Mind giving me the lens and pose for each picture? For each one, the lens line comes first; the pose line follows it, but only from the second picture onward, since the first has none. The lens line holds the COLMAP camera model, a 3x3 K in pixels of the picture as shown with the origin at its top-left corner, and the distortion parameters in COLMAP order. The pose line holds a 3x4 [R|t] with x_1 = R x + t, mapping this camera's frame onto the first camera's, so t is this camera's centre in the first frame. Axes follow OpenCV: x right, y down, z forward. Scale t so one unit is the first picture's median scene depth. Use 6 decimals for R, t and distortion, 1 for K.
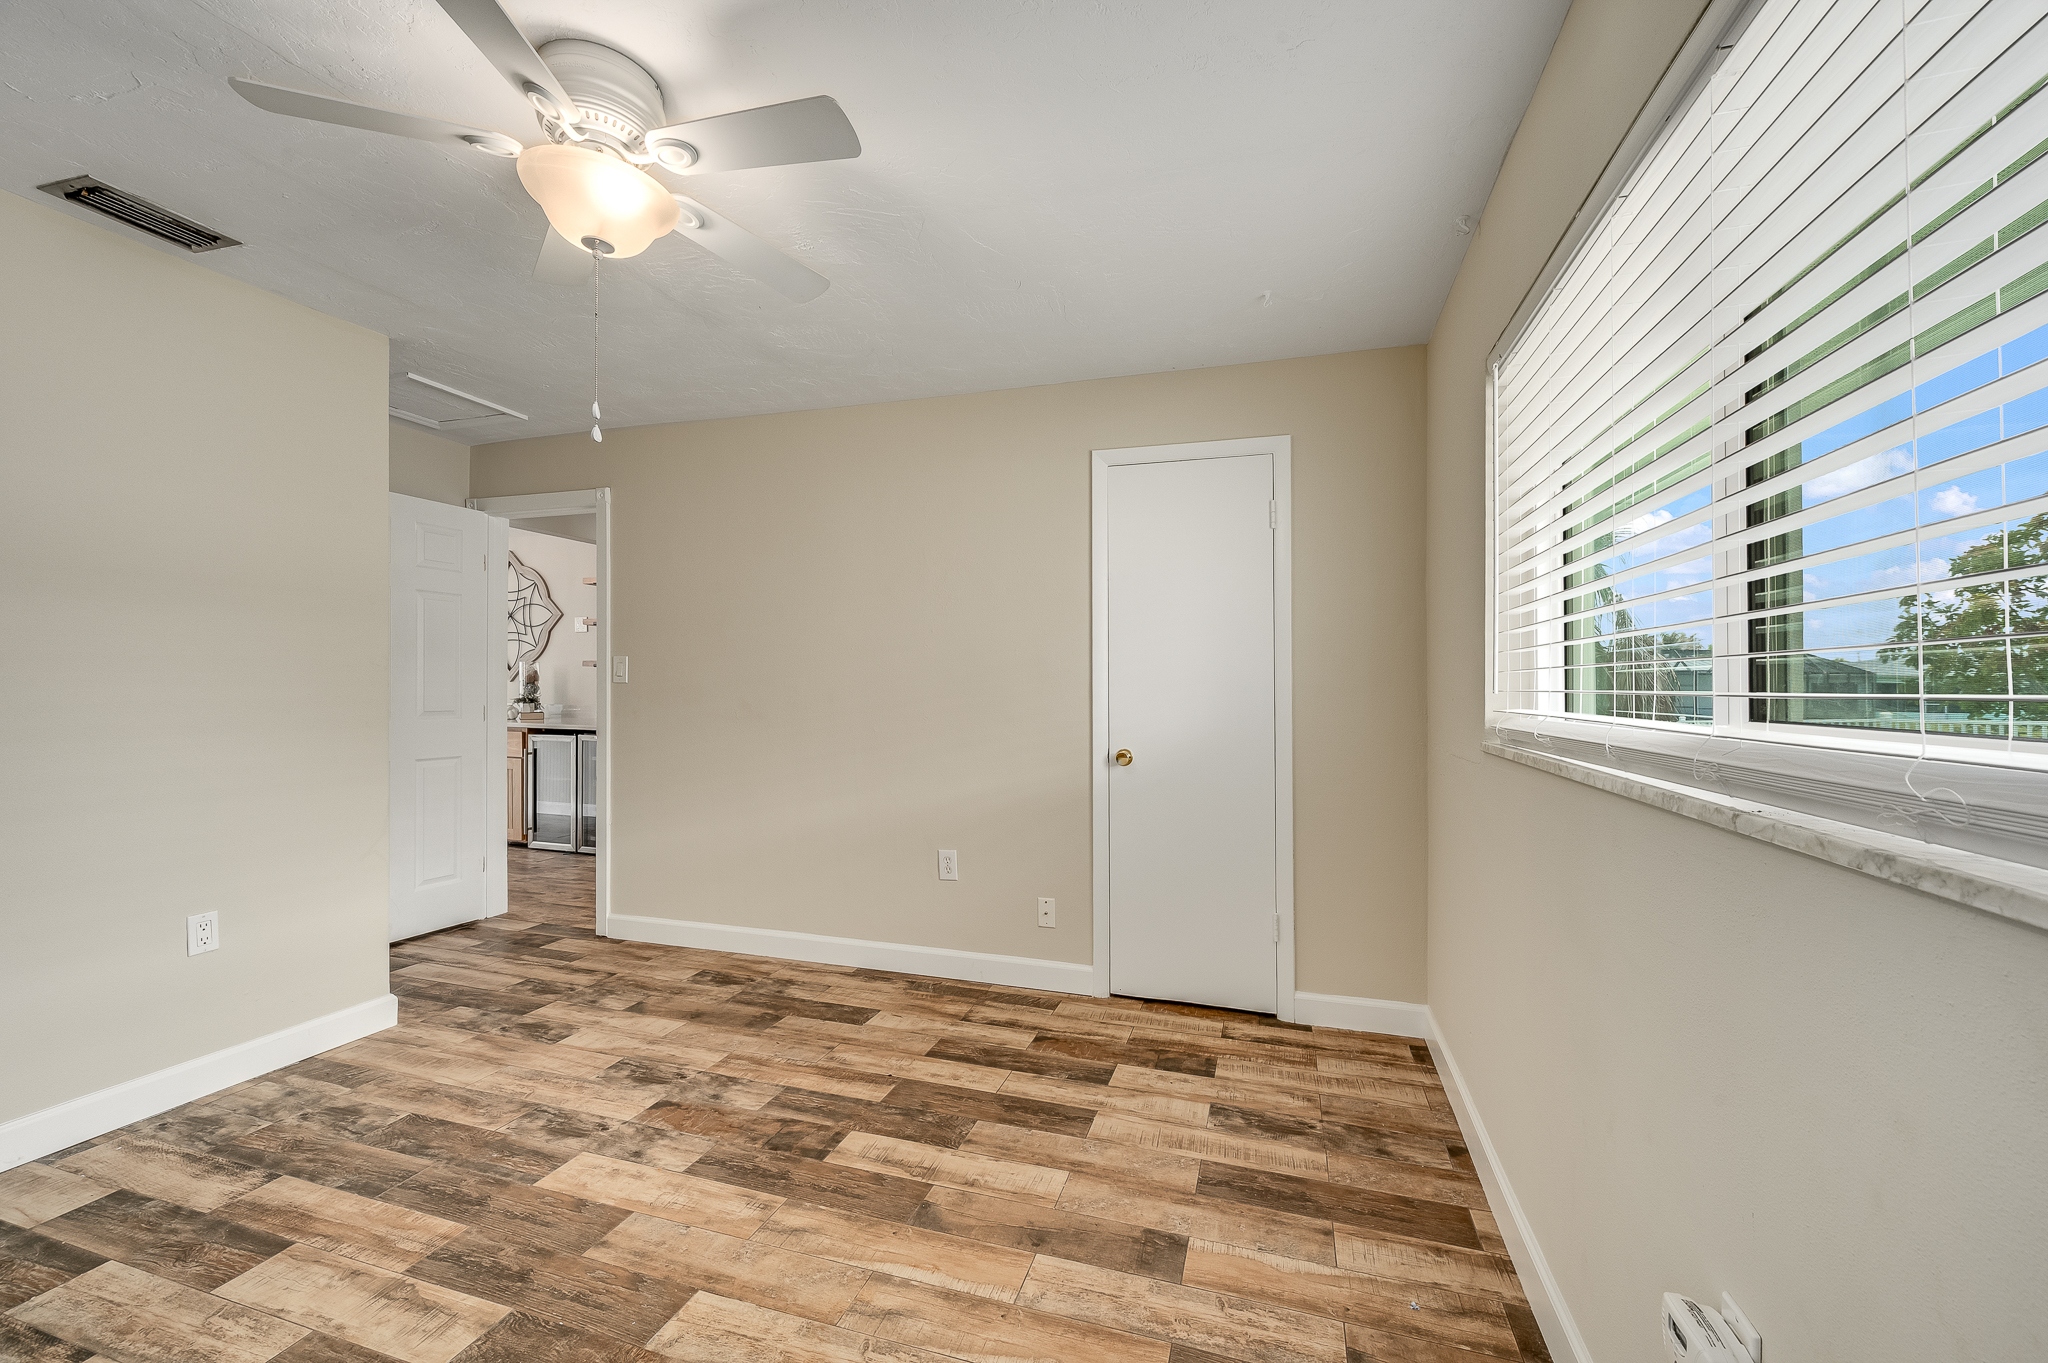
lens RADIAL K [[815.2, 0, 1028.1], [0, 815.2, 678.4], [0, 0, 1]] dist [-0.002073, 0.000749]
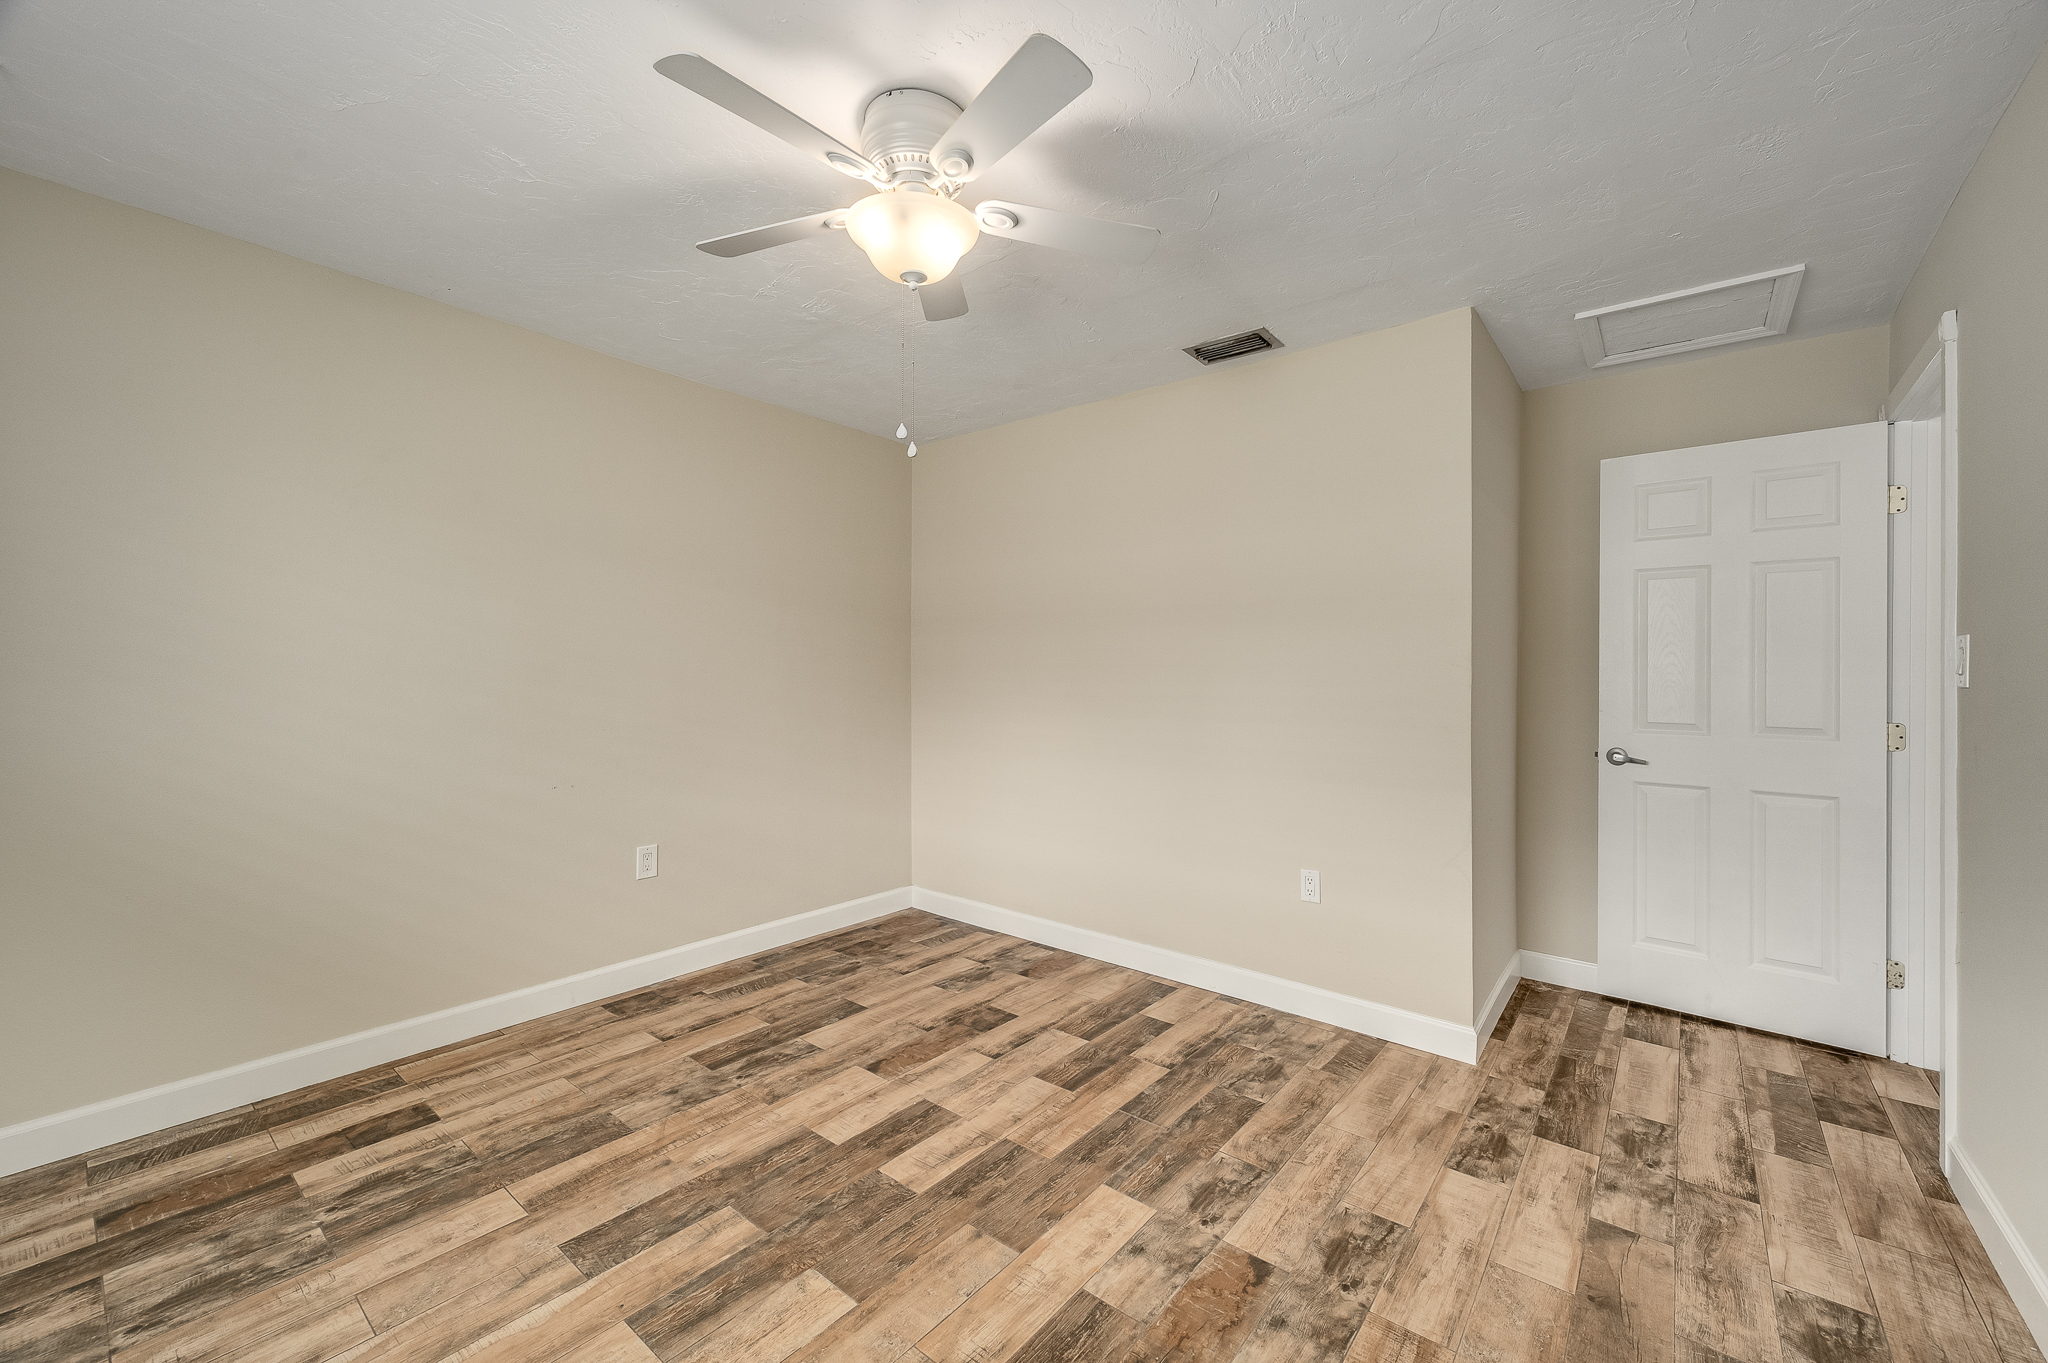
lens RADIAL K [[815.2, 0, 1036.7], [0, 815.2, 678.4], [0, 0, 1]] dist [-0.002073, 0.000749]
pose [[-0.363426, -0.006315, -0.931602, 0.317354], [-0.004185, 0.999978, -0.005146, 0.005693], [0.931614, 0.002028, -0.363444, 1.142938]]
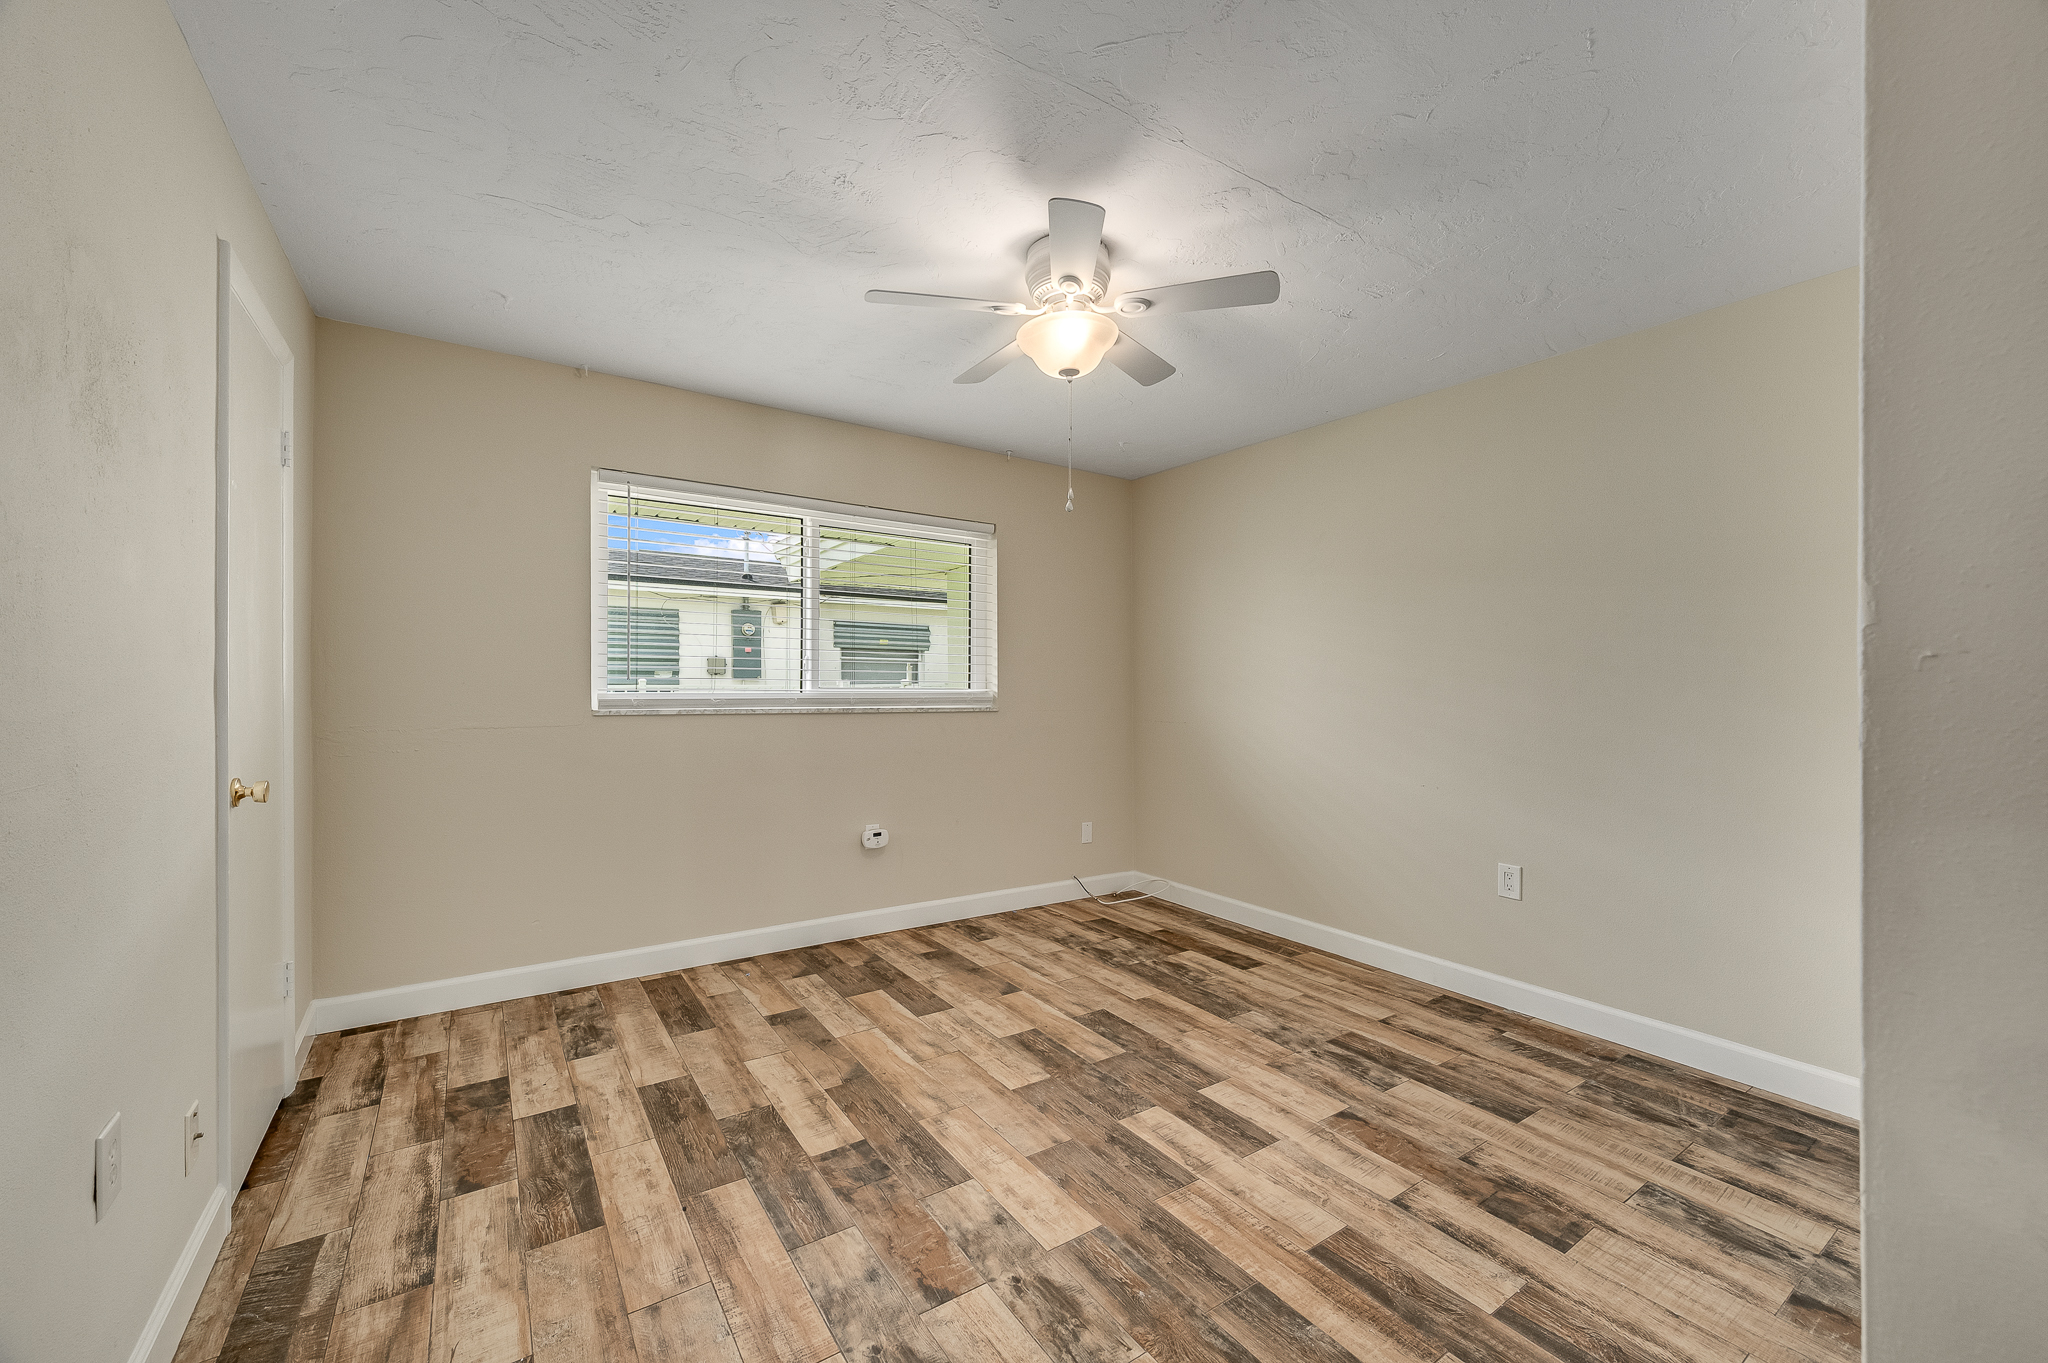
lens RADIAL K [[815.2, 0, 1013.9], [0, 815.2, 679.9], [0, 0, 1]] dist [-0.002073, 0.000749]
pose [[-0.776459, -0.014533, 0.630000, -0.982910], [-0.021346, 0.999767, -0.003245, 0.005666], [-0.629806, -0.015967, -0.776588, 1.593879]]
